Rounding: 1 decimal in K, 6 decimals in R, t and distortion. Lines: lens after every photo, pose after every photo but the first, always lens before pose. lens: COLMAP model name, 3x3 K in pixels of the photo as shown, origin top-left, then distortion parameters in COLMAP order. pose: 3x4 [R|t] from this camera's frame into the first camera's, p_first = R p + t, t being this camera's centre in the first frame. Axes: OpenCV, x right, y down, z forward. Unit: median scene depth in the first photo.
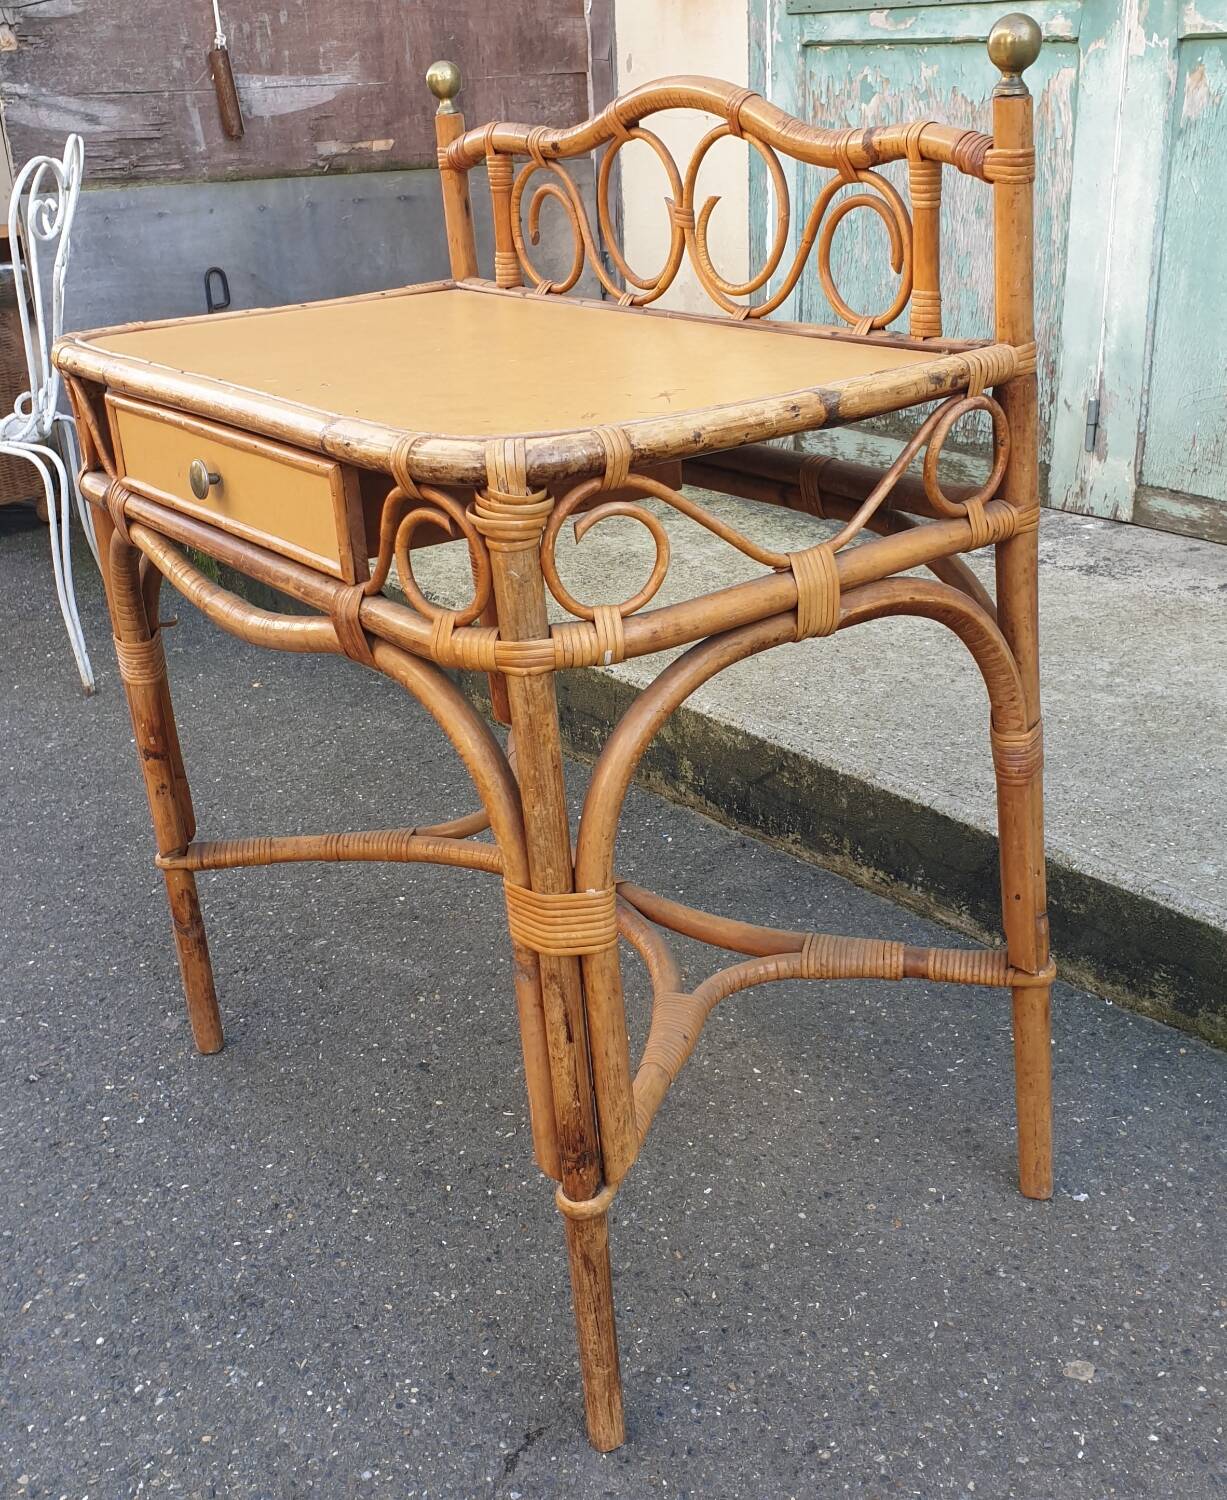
lens RADIAL K [[1652.5, 0, 602.6], [0, 1652.5, 700.5], [0, 0, 1]] dist [0.033981, 0.000000]
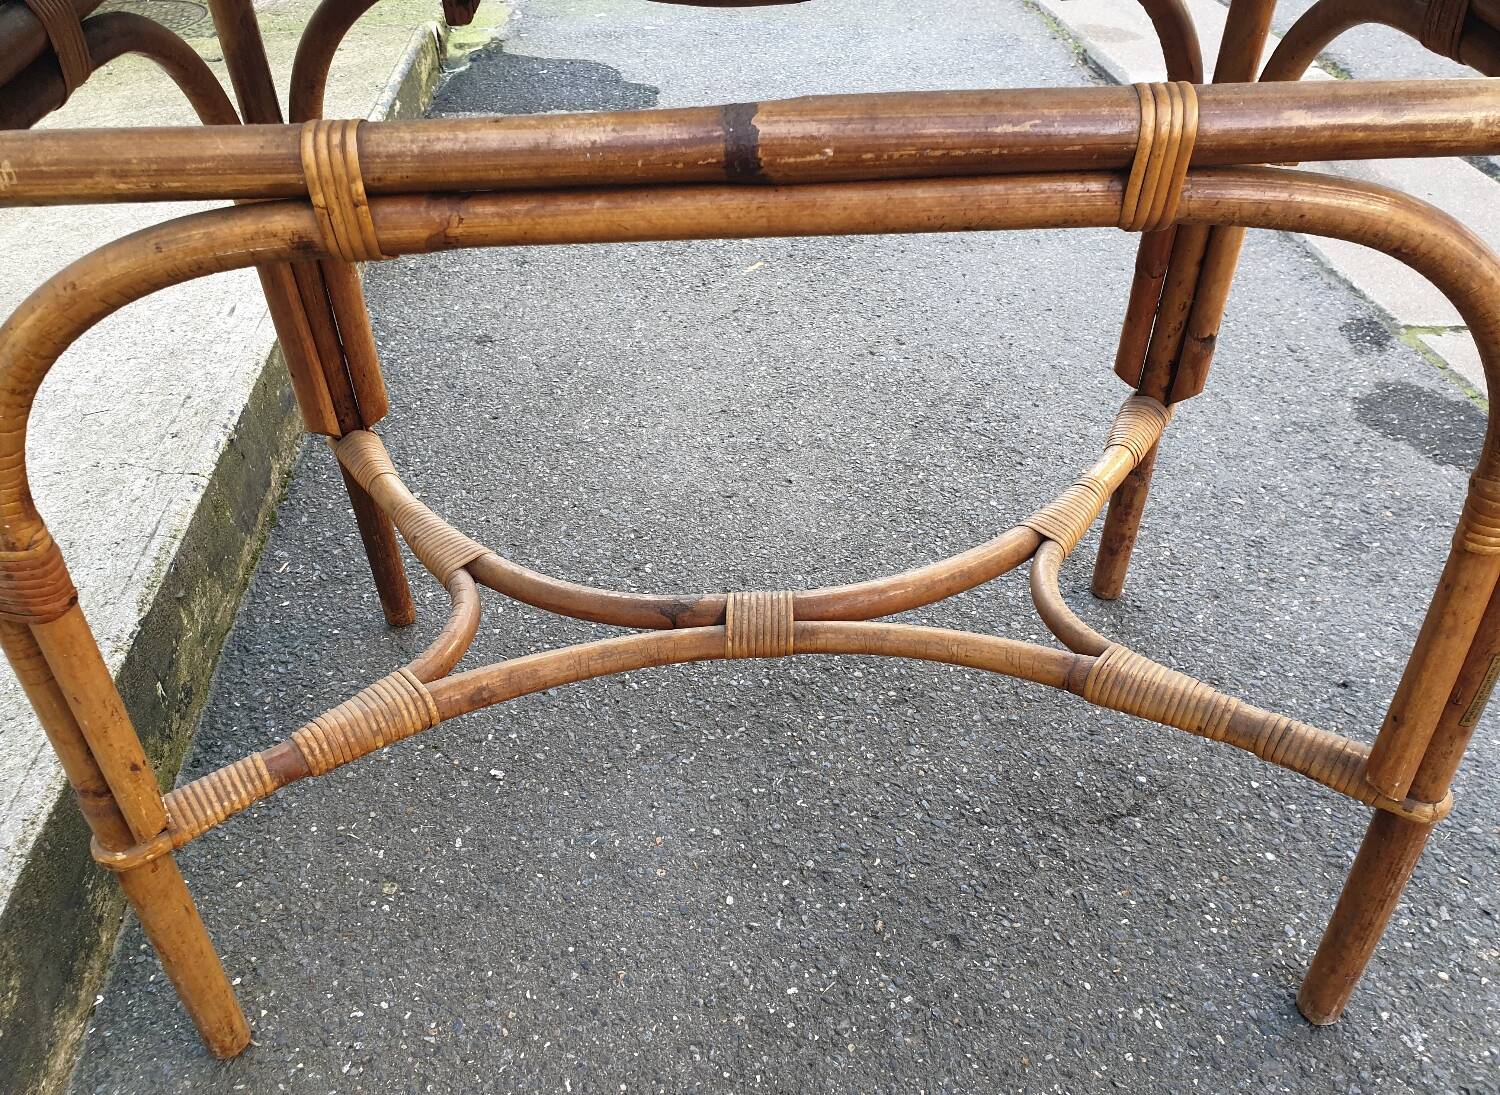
lens RADIAL K [[1227.9, 0, 759.0], [0, 1227.9, 532.6], [0, 0, 1]] dist [0.027611, 0.012746]
pose [[-0.854480, -0.230538, 0.465528, -0.159907], [0.270222, 0.568102, 0.777329, -0.319060], [-0.443671, 0.790008, -0.423135, 1.150730]]
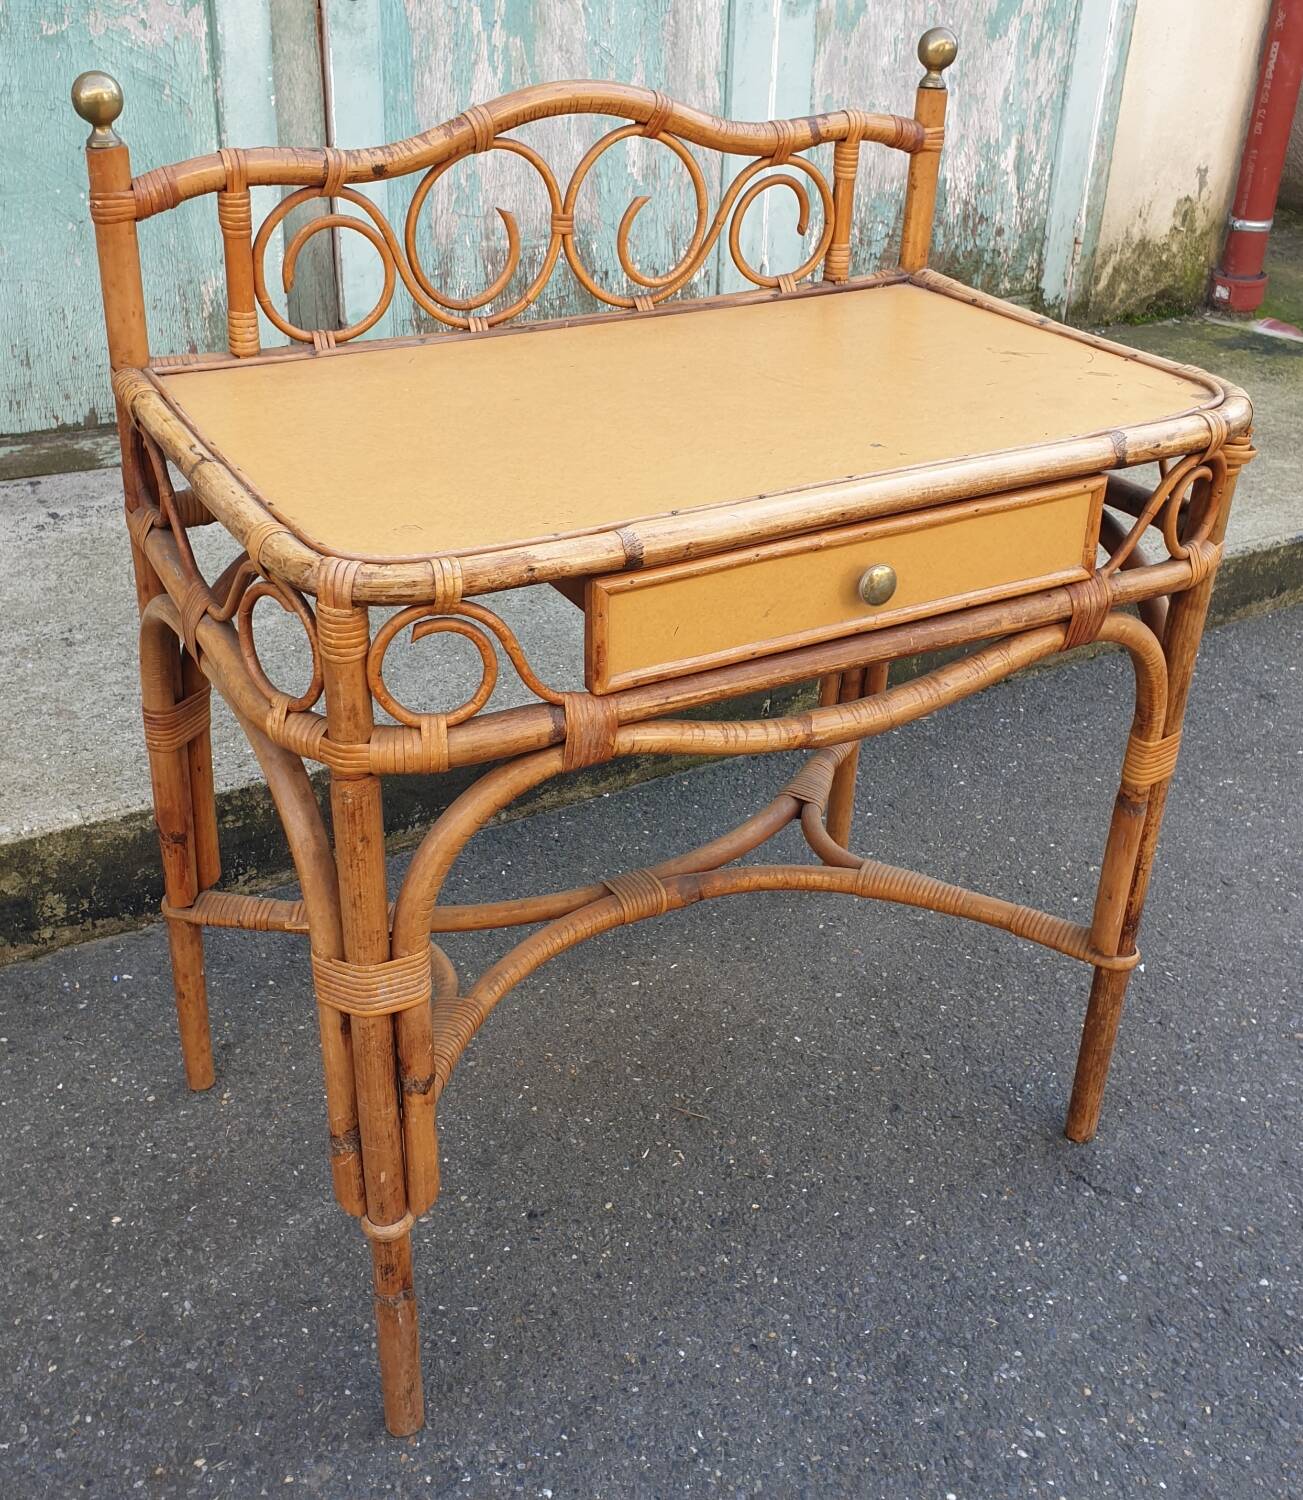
lens RADIAL K [[1722.8, 0, 577.4], [0, 1722.8, 703.4], [0, 0, 1]] dist [0.029814, 0.000000]
pose [[0.141859, -0.410180, 0.900904, -1.006844], [0.329786, 0.877699, 0.347686, -0.404491], [-0.933336, 0.247783, 0.259782, 0.819612]]
